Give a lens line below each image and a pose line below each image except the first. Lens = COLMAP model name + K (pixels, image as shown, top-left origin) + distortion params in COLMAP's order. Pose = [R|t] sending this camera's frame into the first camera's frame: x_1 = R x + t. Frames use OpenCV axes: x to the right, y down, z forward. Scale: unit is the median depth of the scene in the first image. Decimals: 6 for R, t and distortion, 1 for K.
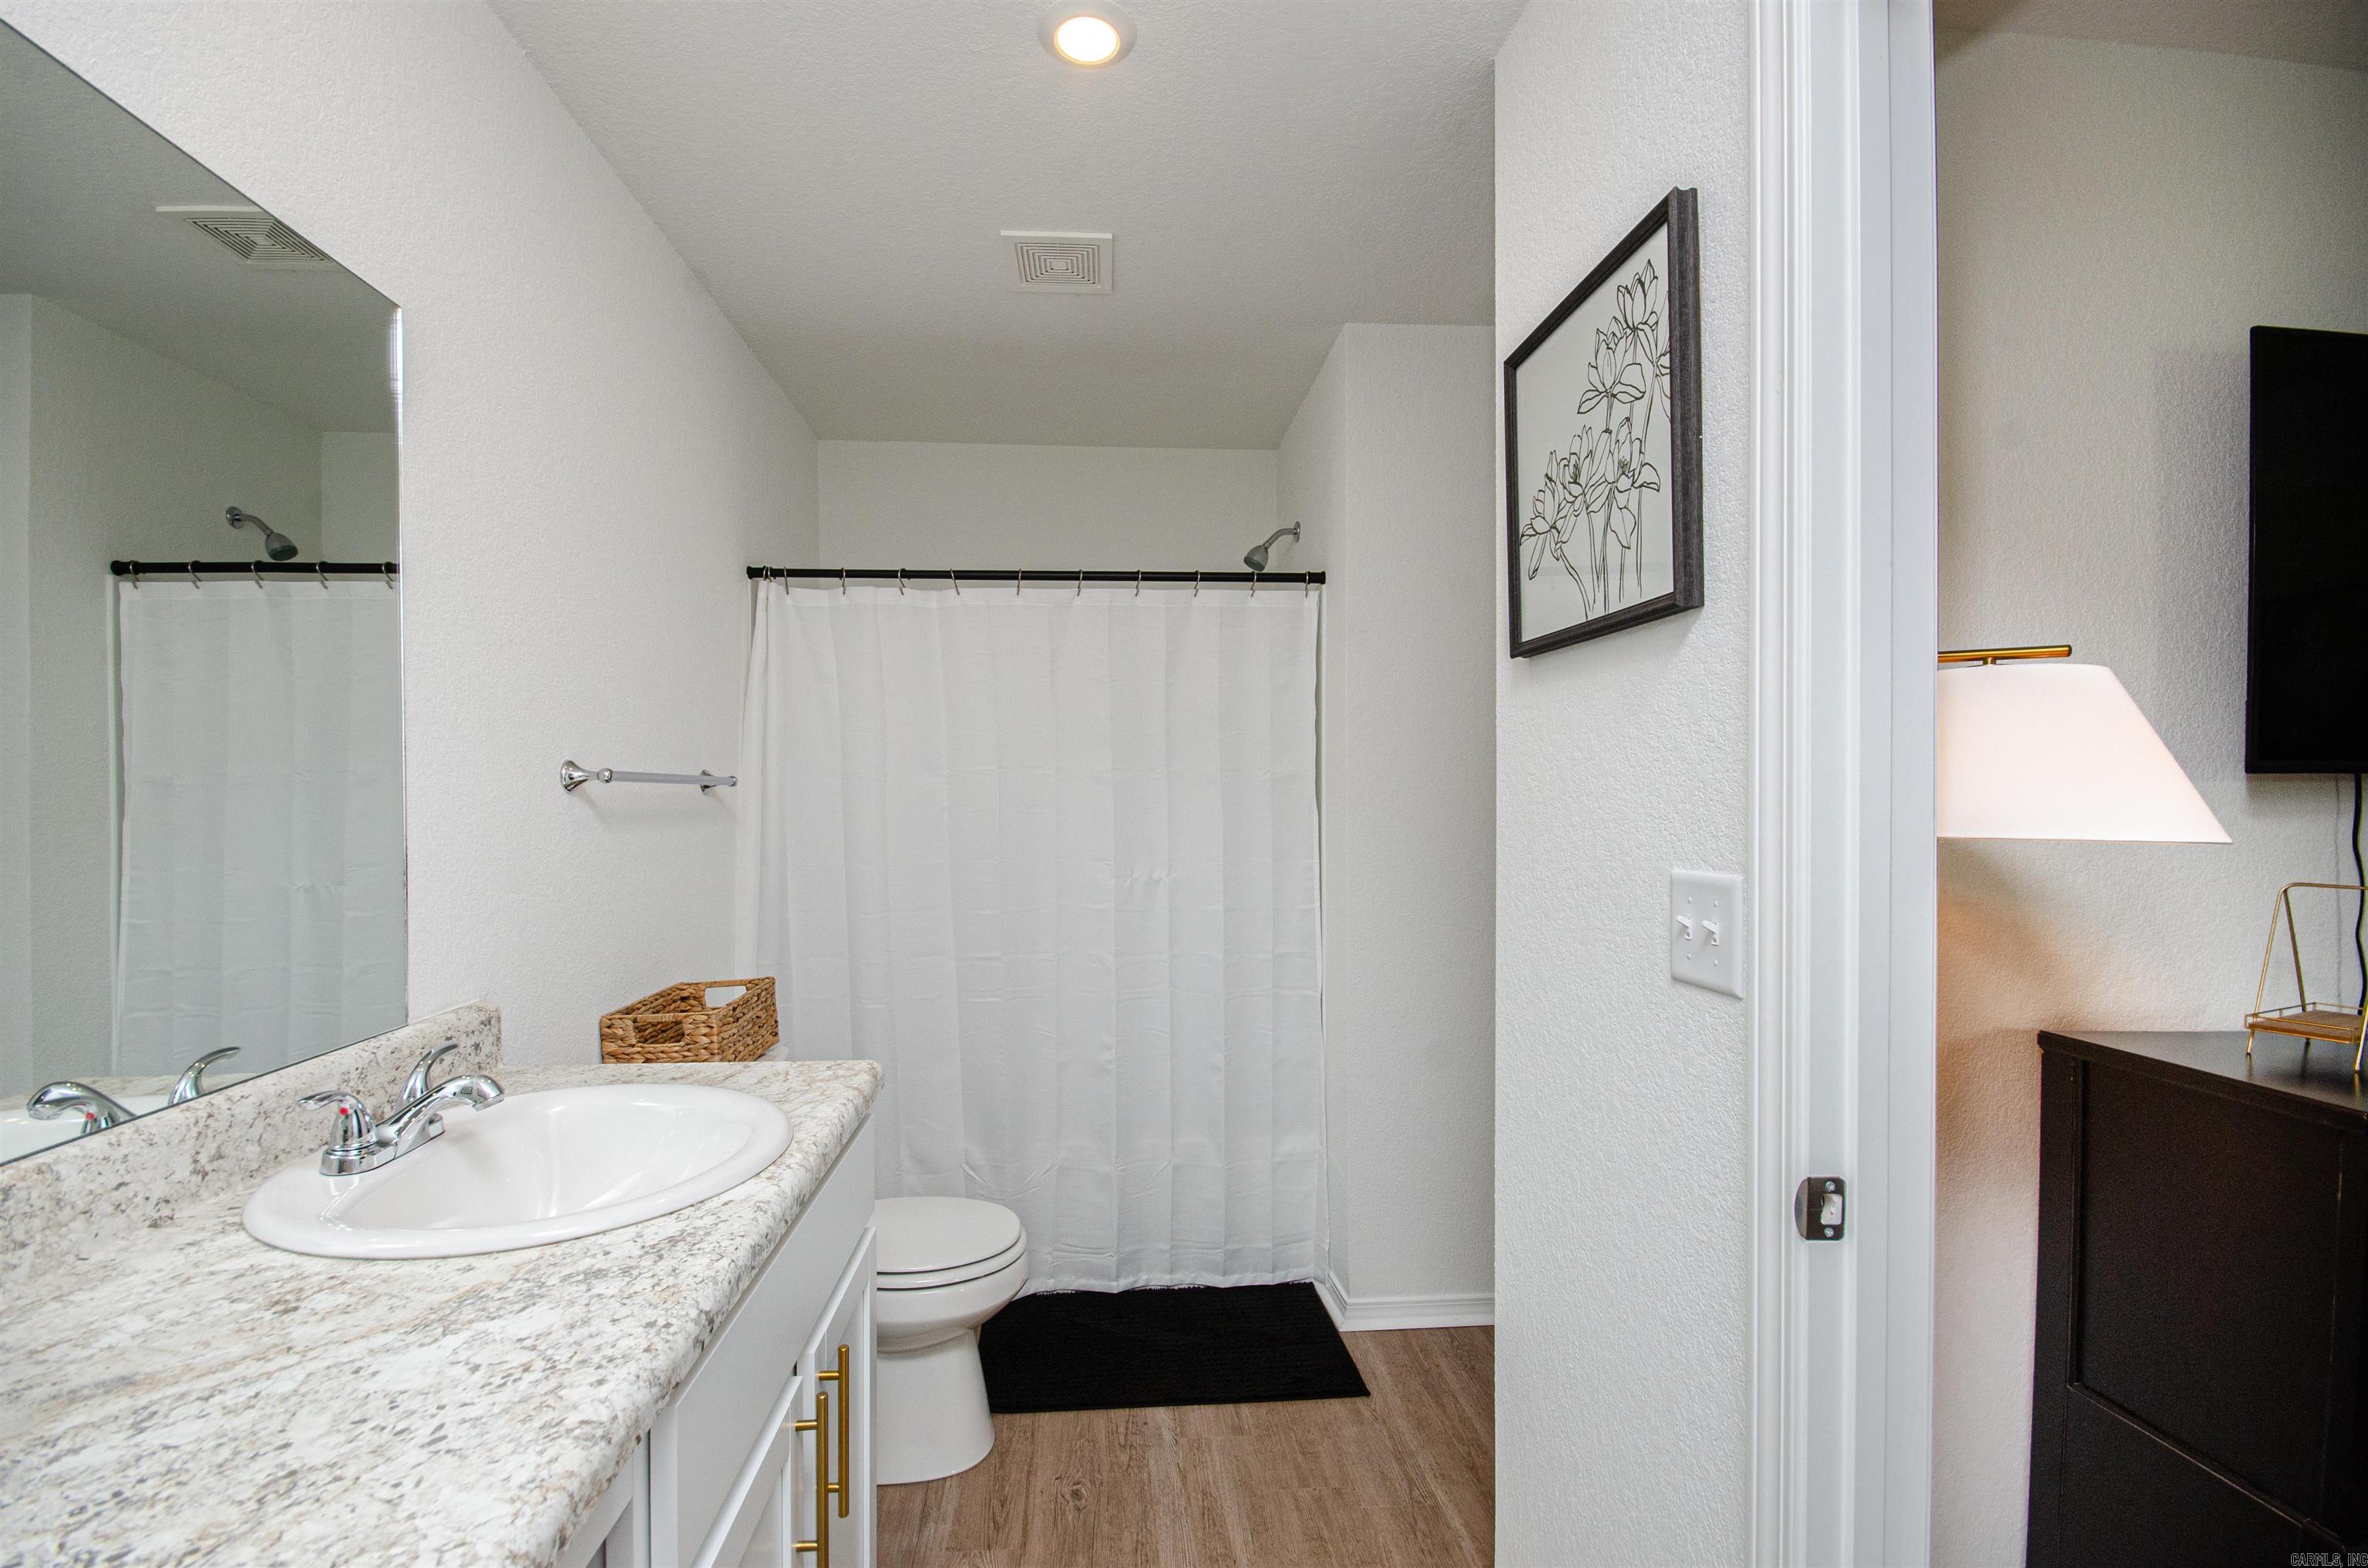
lens RADIAL K [[1043.9, 0, 1162.1], [0, 1043.9, 804.5], [0, 0, 1]] dist [-0.003271, -0.000610]
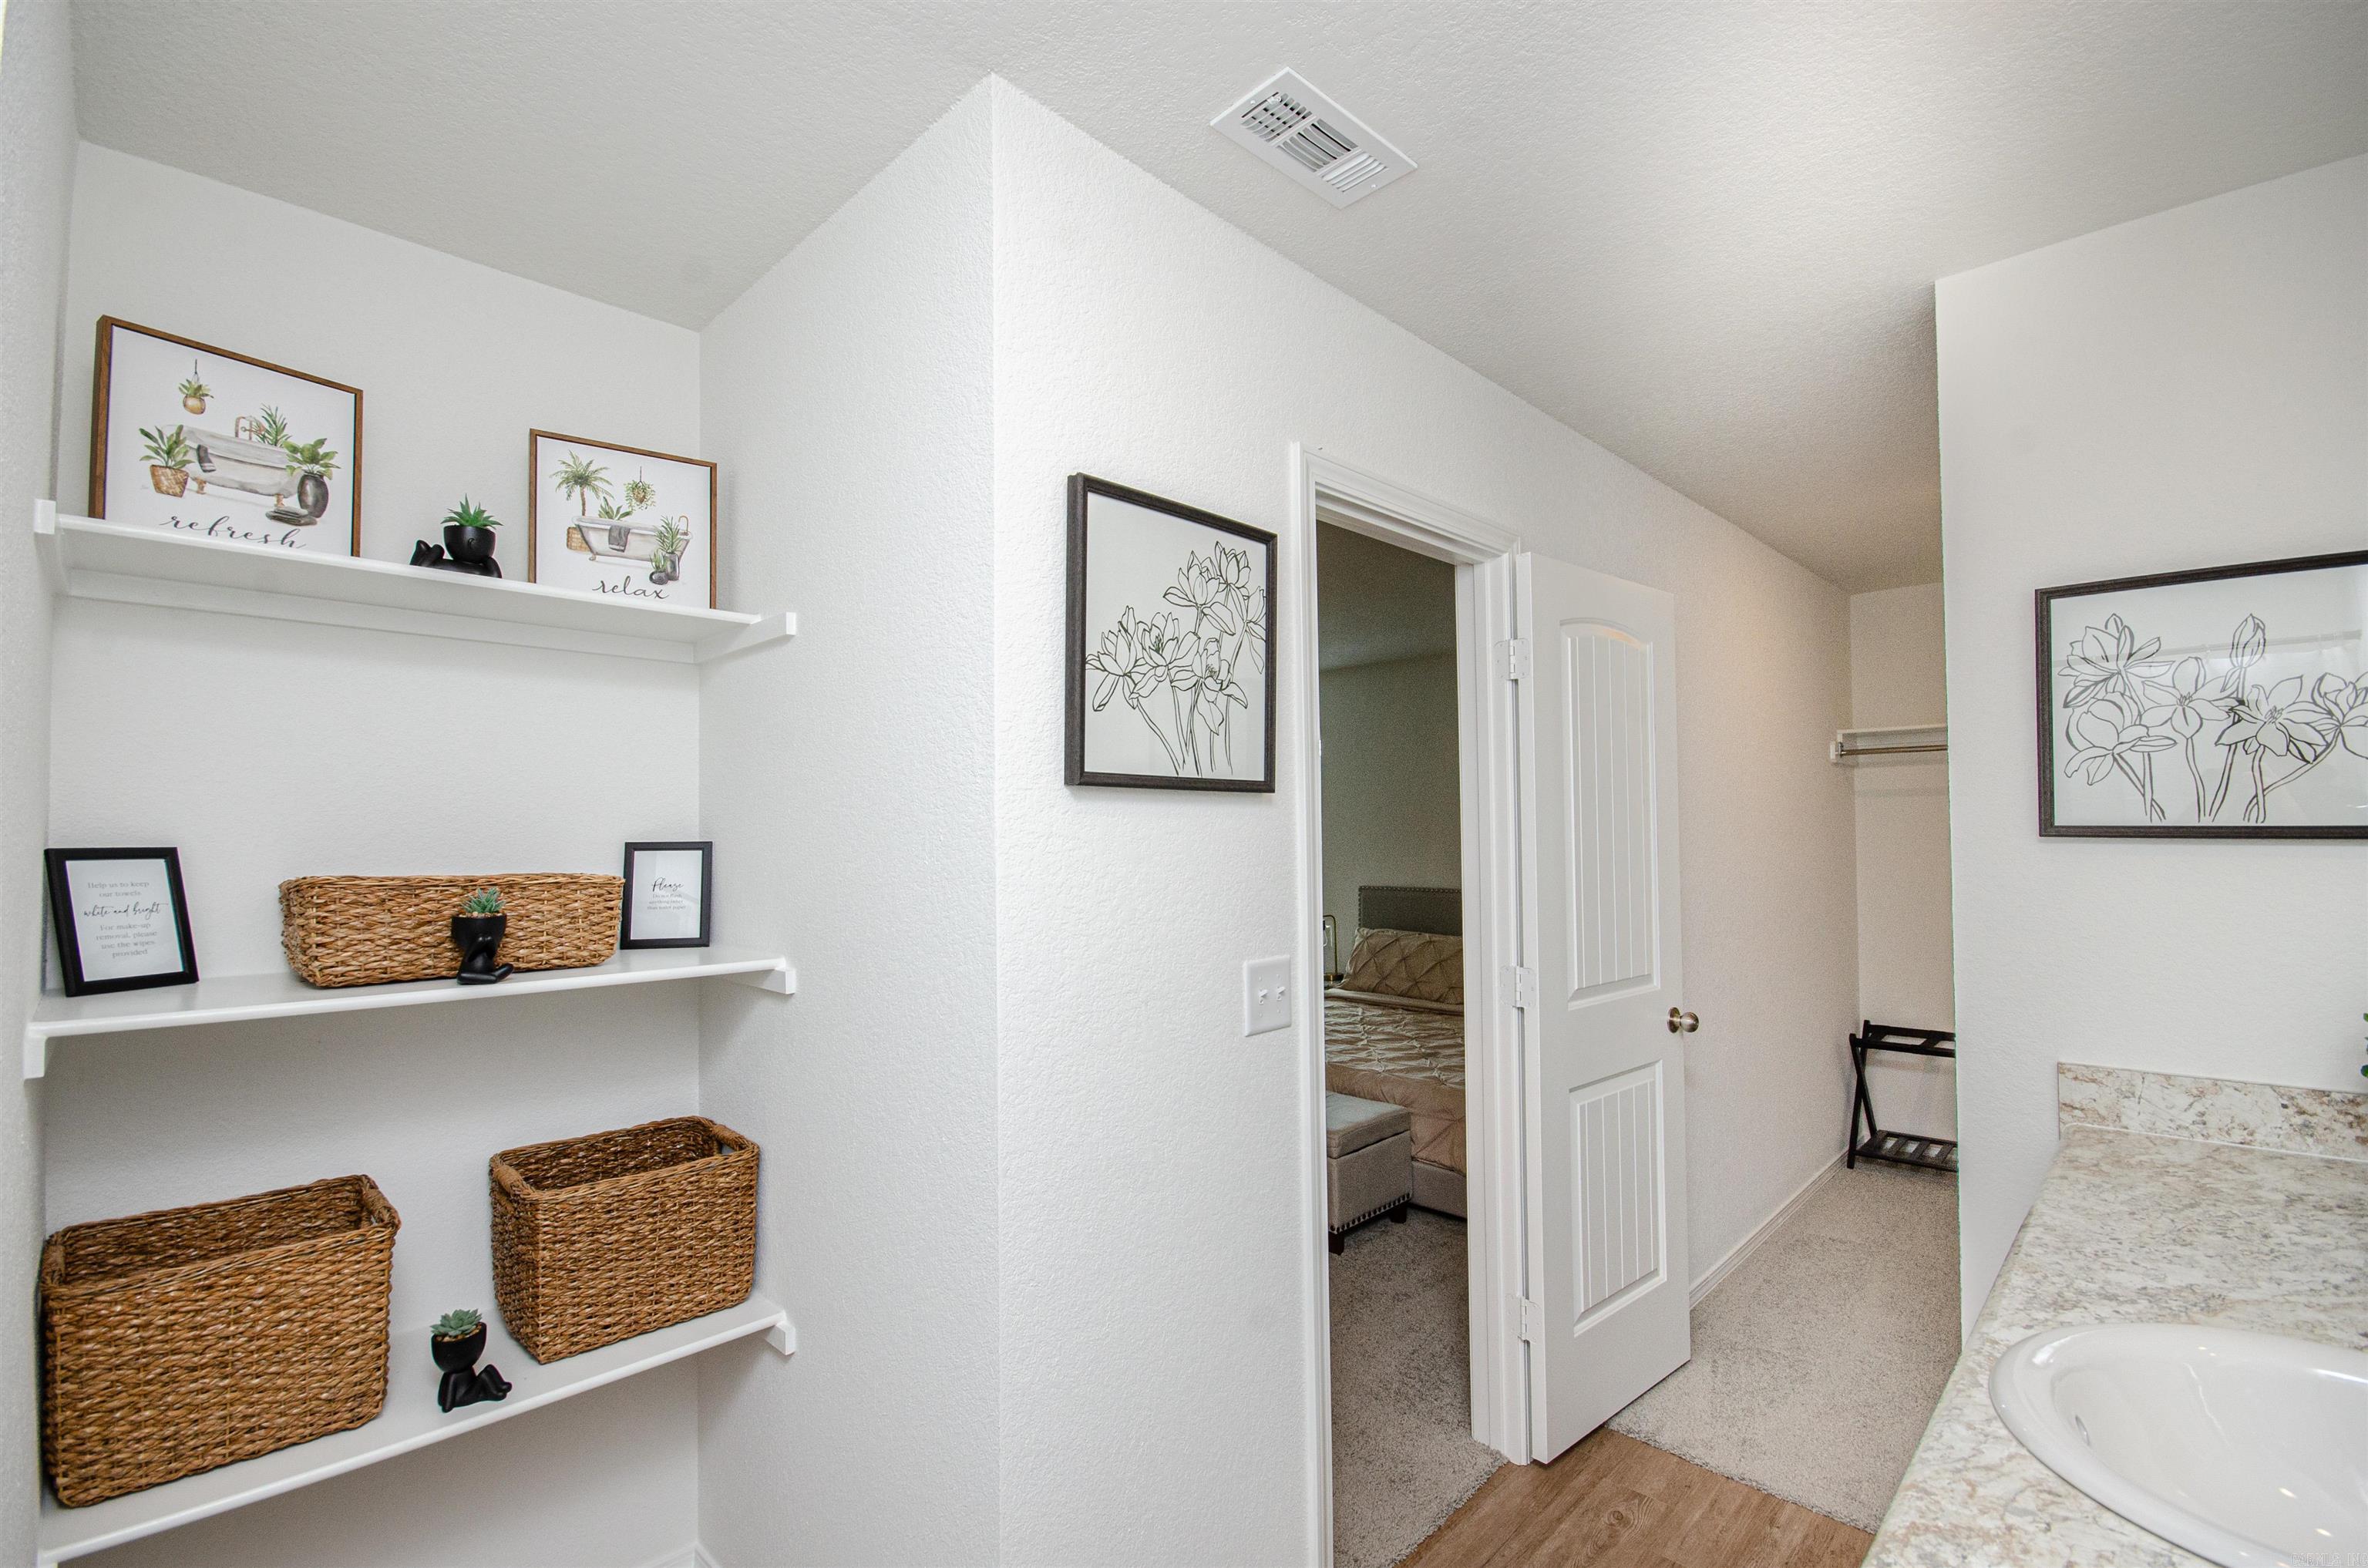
lens RADIAL K [[1043.9, 0, 1162.1], [0, 1043.9, 804.5], [0, 0, 1]] dist [-0.003271, -0.000610]
pose [[-0.646805, 0.023806, 0.762284, -0.545735], [0.010717, 0.999698, -0.022126, -0.126813], [-0.762580, -0.006142, -0.646865, 1.952534]]
